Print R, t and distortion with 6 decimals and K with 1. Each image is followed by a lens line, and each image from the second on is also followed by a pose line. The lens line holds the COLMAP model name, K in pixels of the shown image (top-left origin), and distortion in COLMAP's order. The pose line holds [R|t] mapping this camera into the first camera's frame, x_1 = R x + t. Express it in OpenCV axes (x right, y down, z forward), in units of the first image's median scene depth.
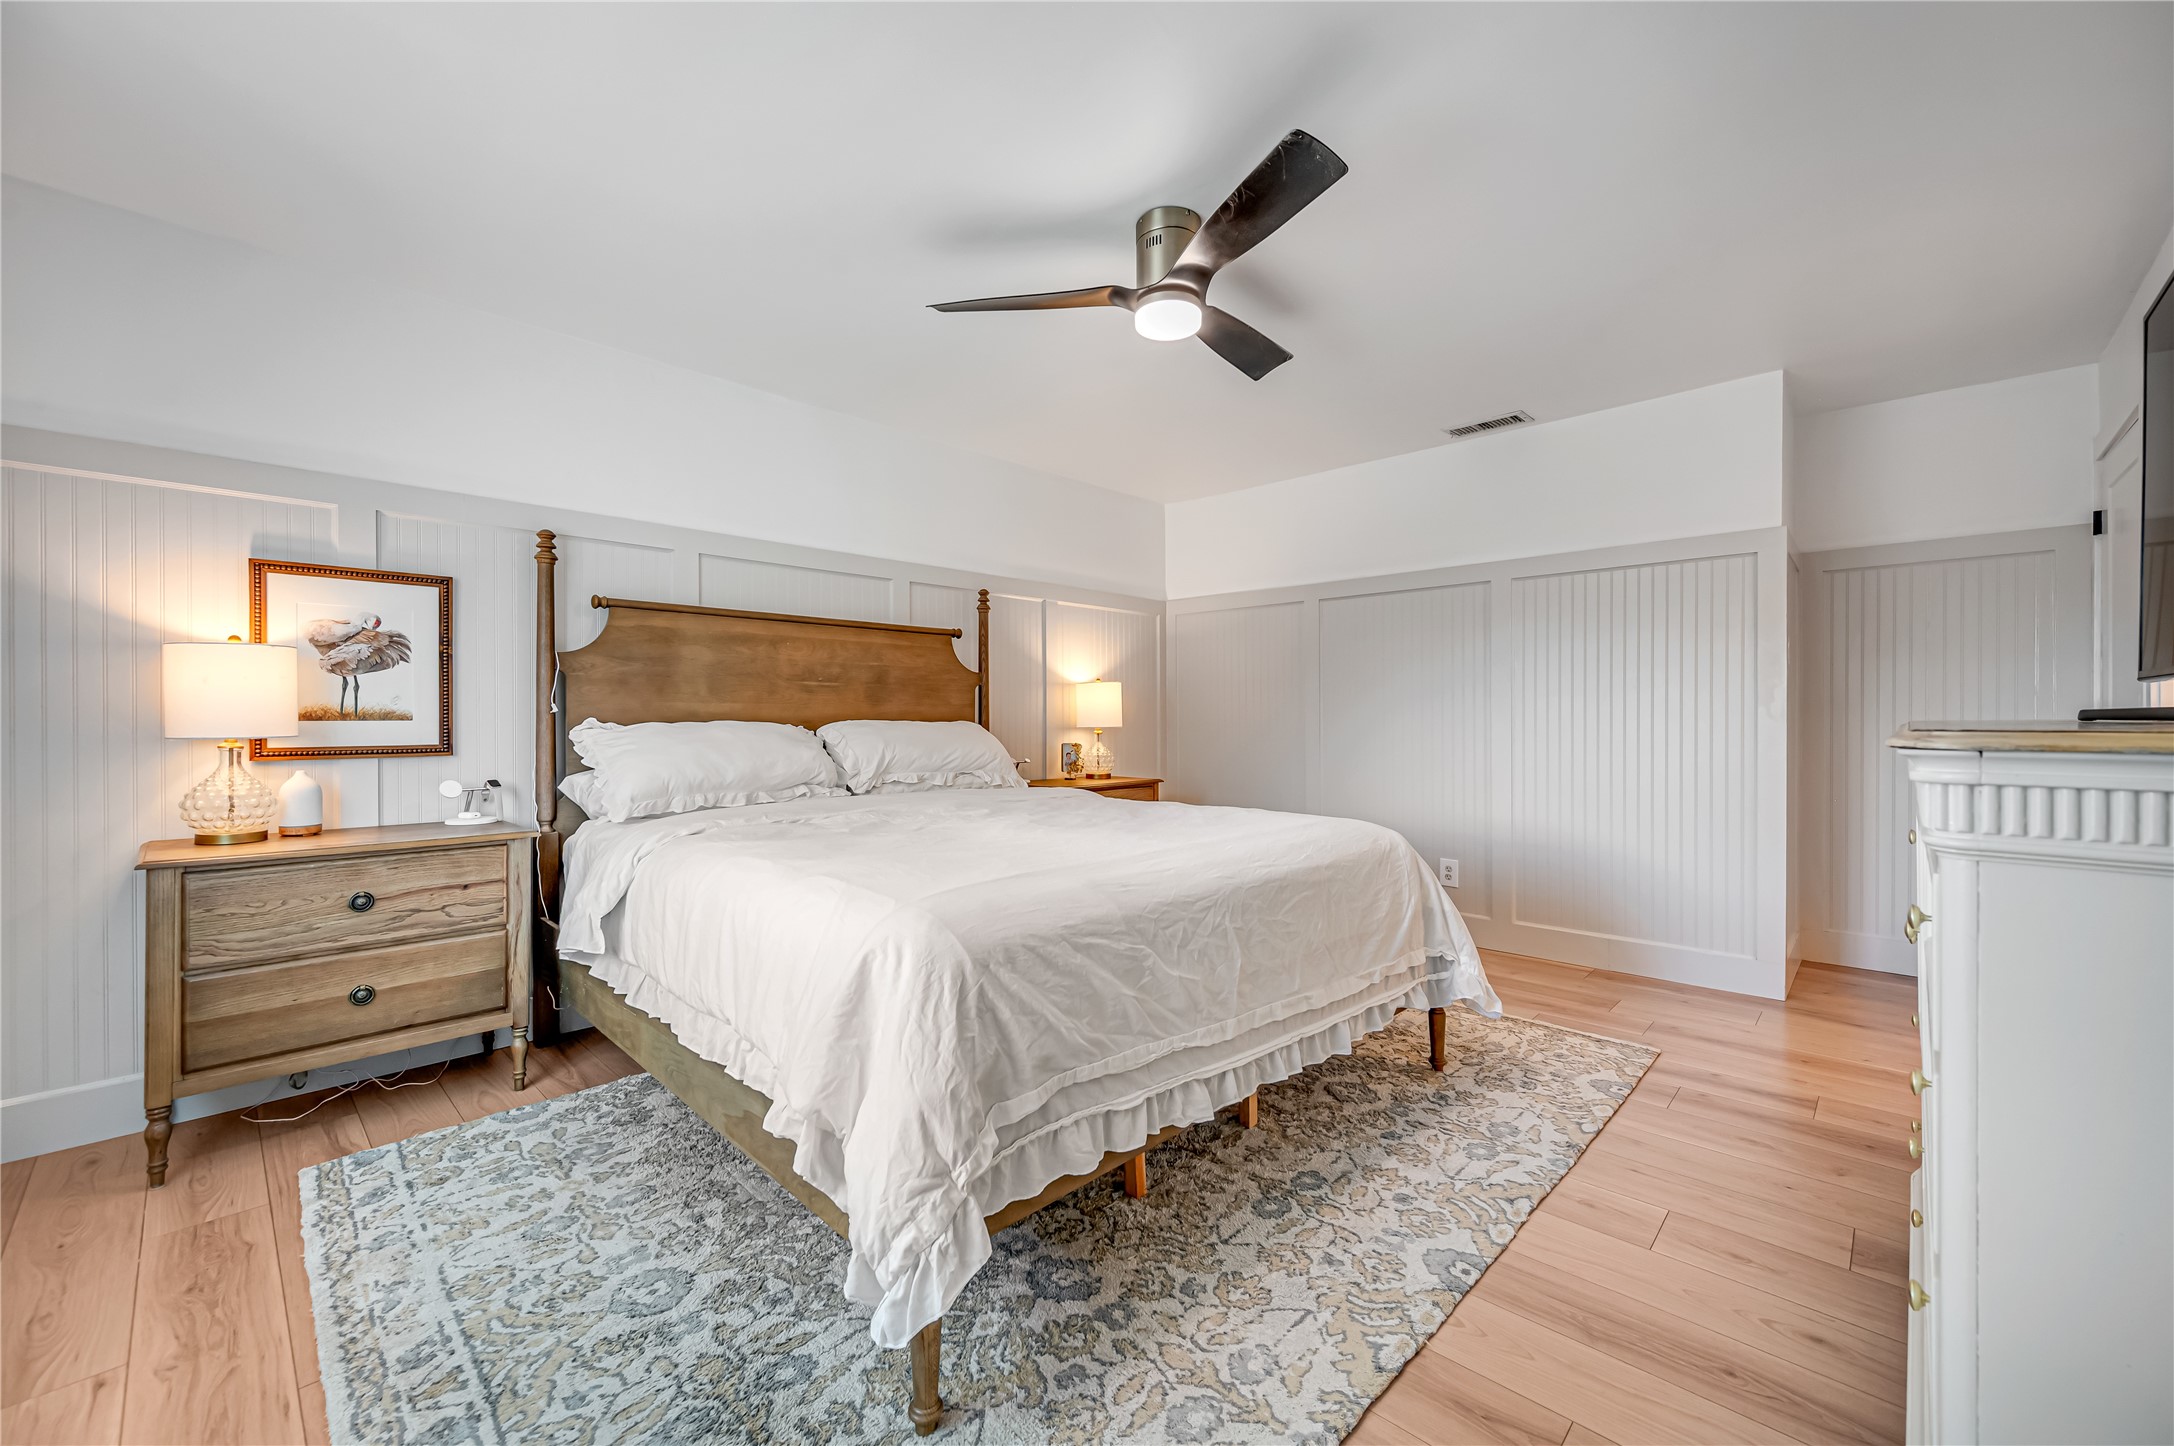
lens RADIAL K [[872.2, 0, 1069.4], [0, 872.2, 714.9], [0, 0, 1]] dist [0.003727, -0.000485]
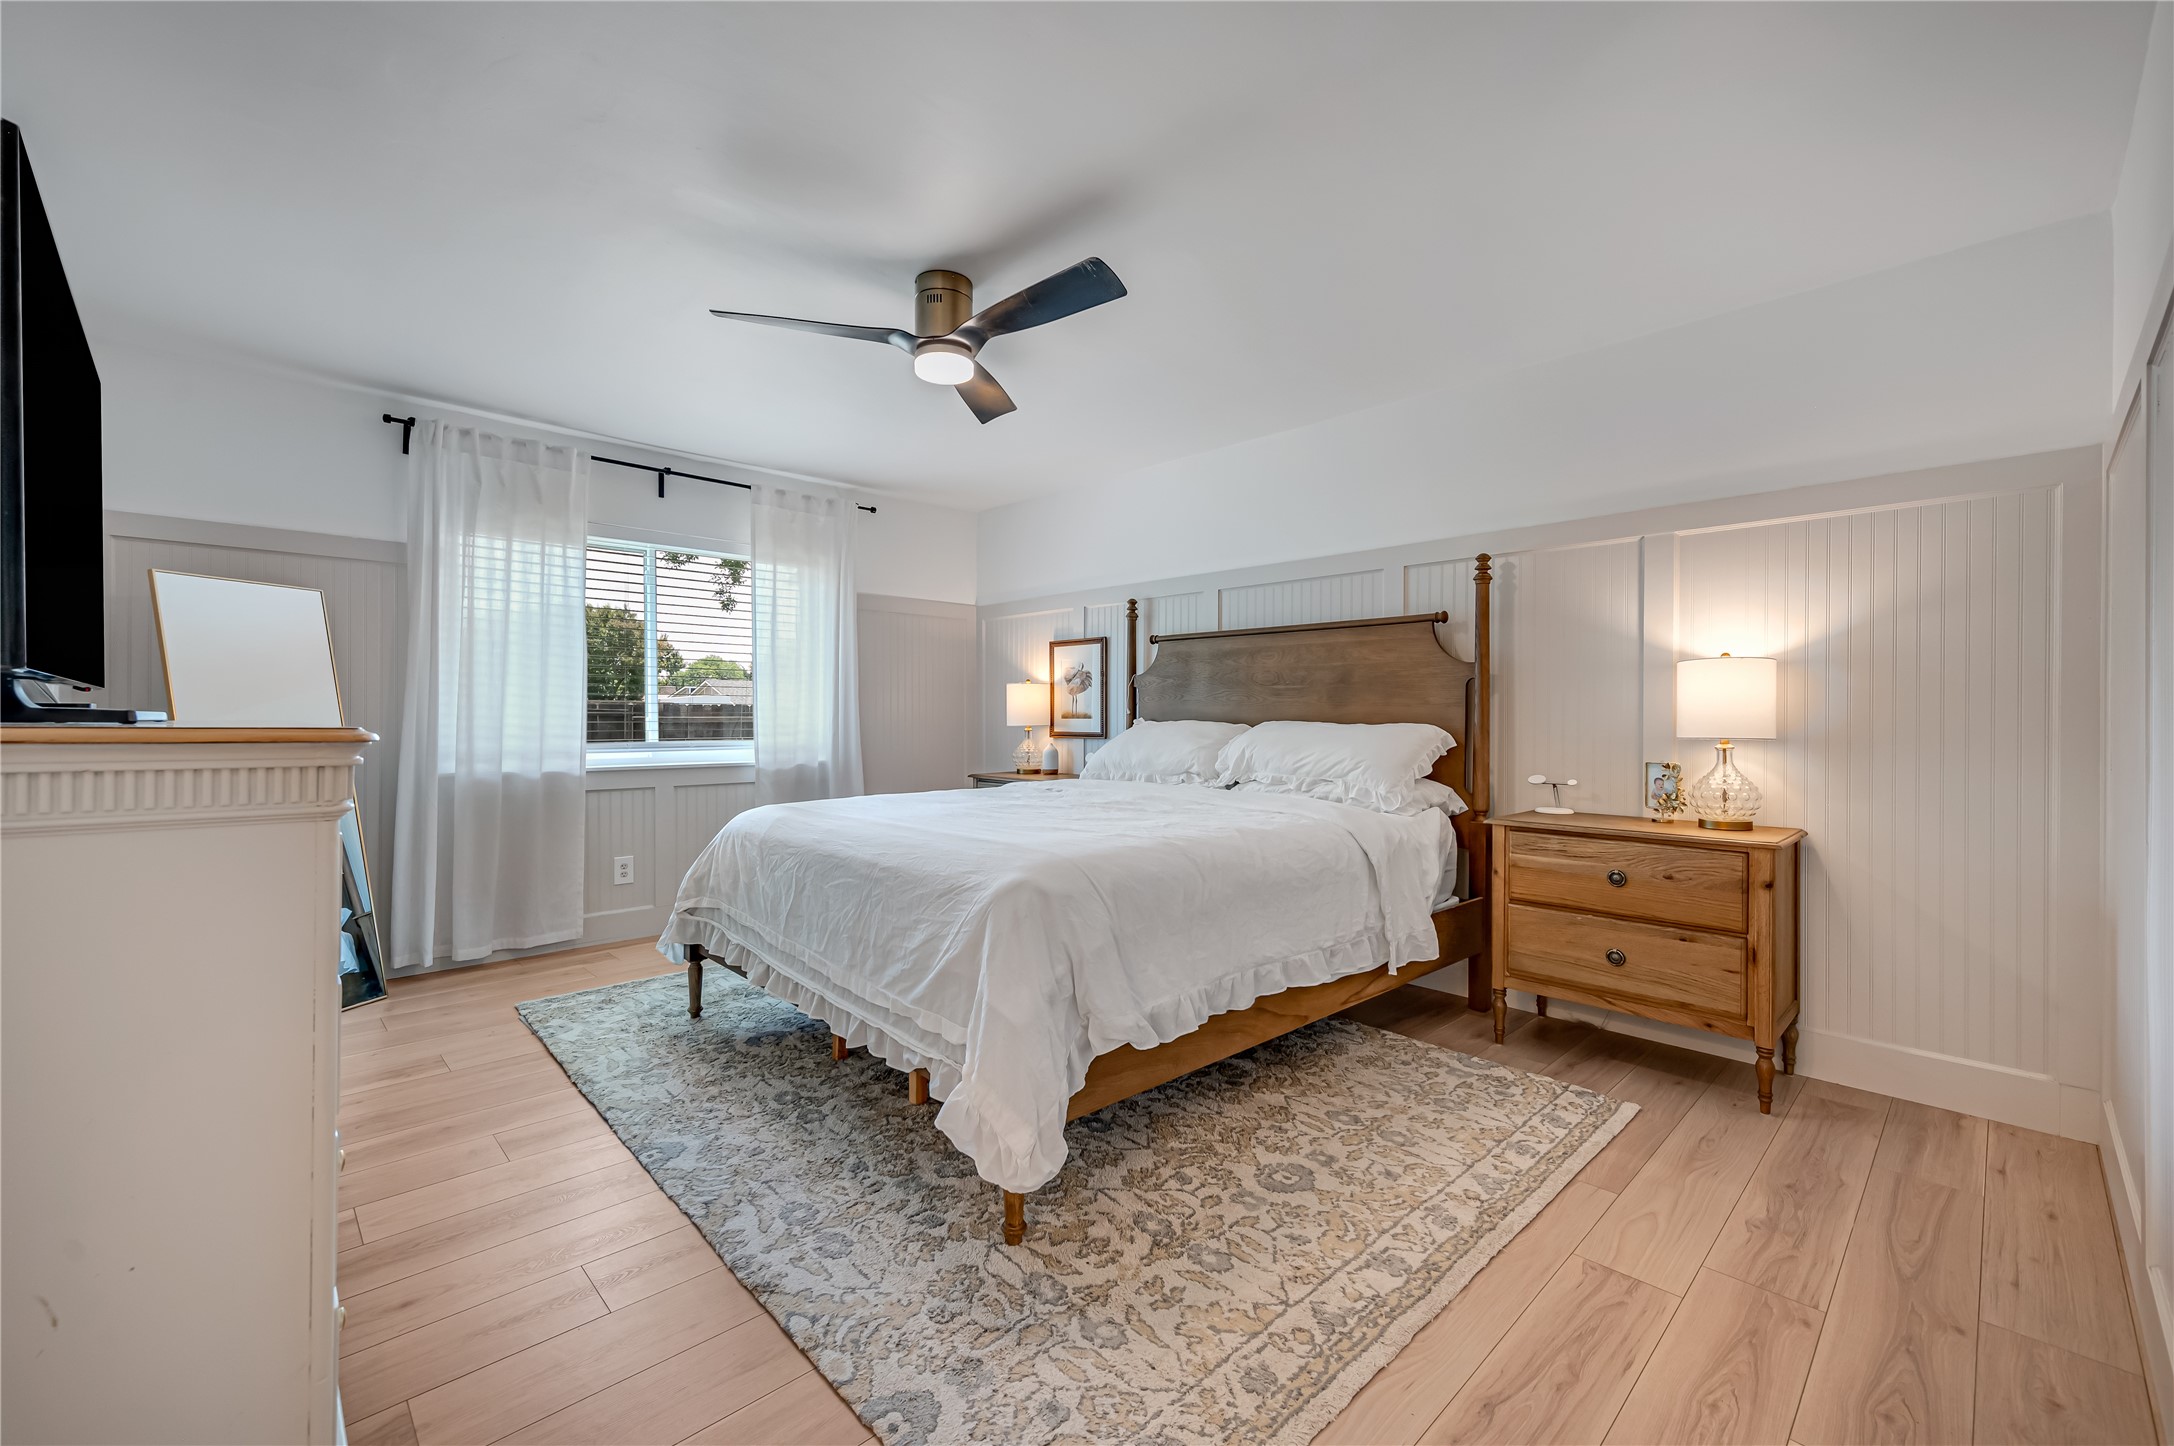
lens RADIAL K [[872.2, 0, 1088.3], [0, 872.2, 728.9], [0, 0, 1]] dist [0.003727, -0.000485]
pose [[-0.025673, 0.015561, -0.999549, 1.037858], [-0.002231, 0.999875, 0.015624, -0.000714], [0.999668, 0.002631, -0.025635, 1.022227]]
